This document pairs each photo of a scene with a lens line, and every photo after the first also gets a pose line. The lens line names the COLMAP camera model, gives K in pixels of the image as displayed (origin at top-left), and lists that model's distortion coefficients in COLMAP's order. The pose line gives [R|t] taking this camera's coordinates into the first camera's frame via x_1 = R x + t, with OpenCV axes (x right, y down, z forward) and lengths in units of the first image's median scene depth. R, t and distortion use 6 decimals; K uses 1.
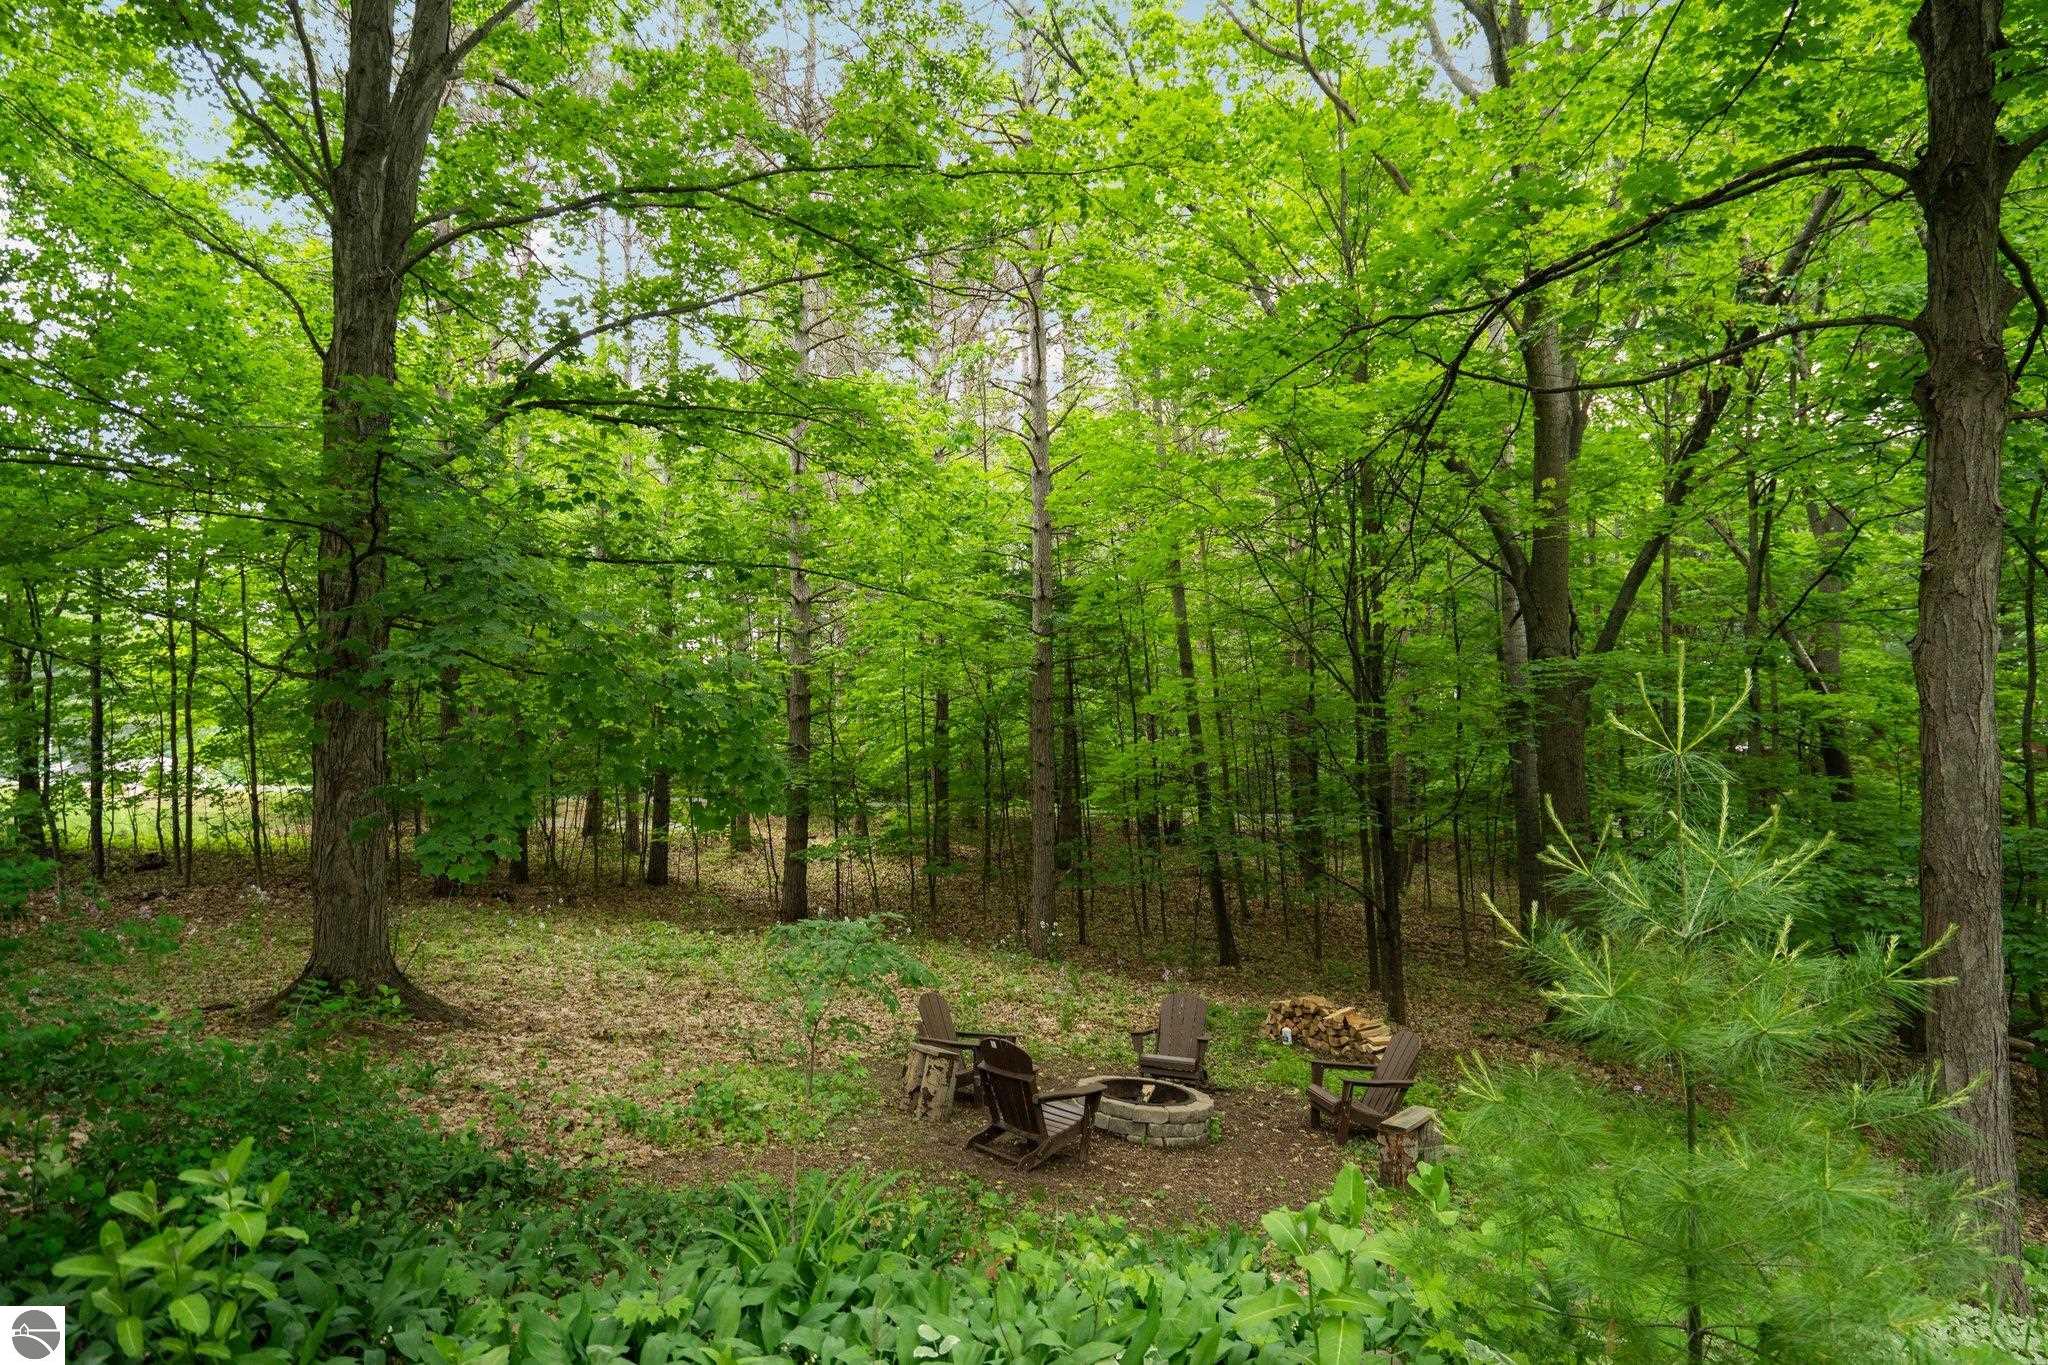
lens RADIAL K [[1211.5, 0, 1009.5], [0, 1211.5, 674.1], [0, 0, 1]] dist [0.001070, -0.000788]
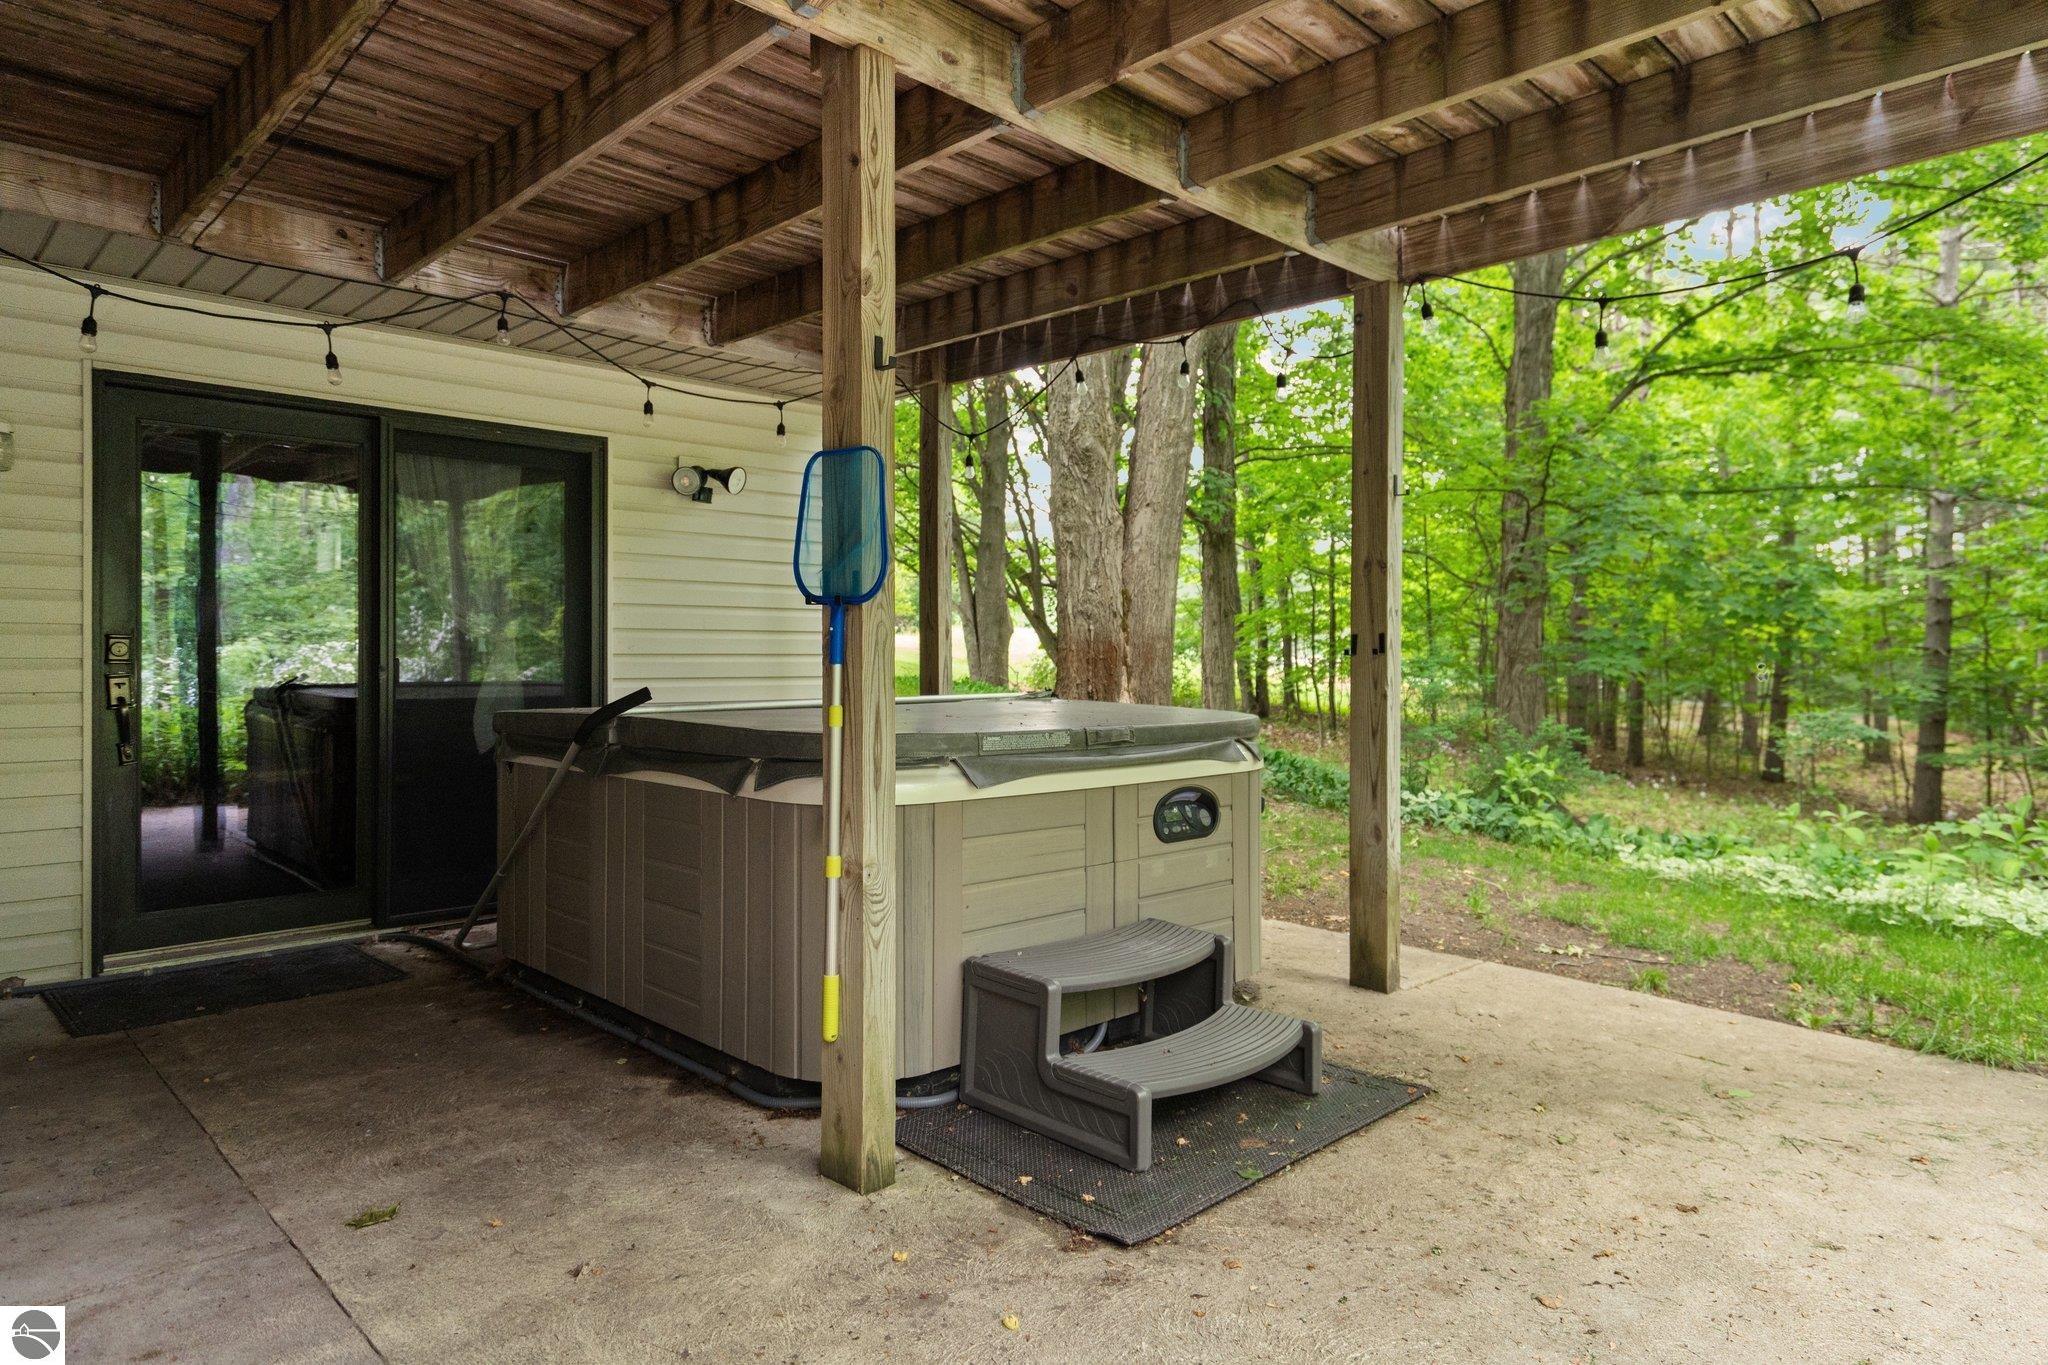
lens RADIAL K [[1211.5, 0, 1009.5], [0, 1211.5, 674.1], [0, 0, 1]] dist [0.001070, -0.000788]
pose [[0.652766, 0.039270, -0.756541, 0.154308], [0.018513, 0.997530, 0.067753, -0.003614], [0.757333, -0.058233, 0.650427, -0.399645]]
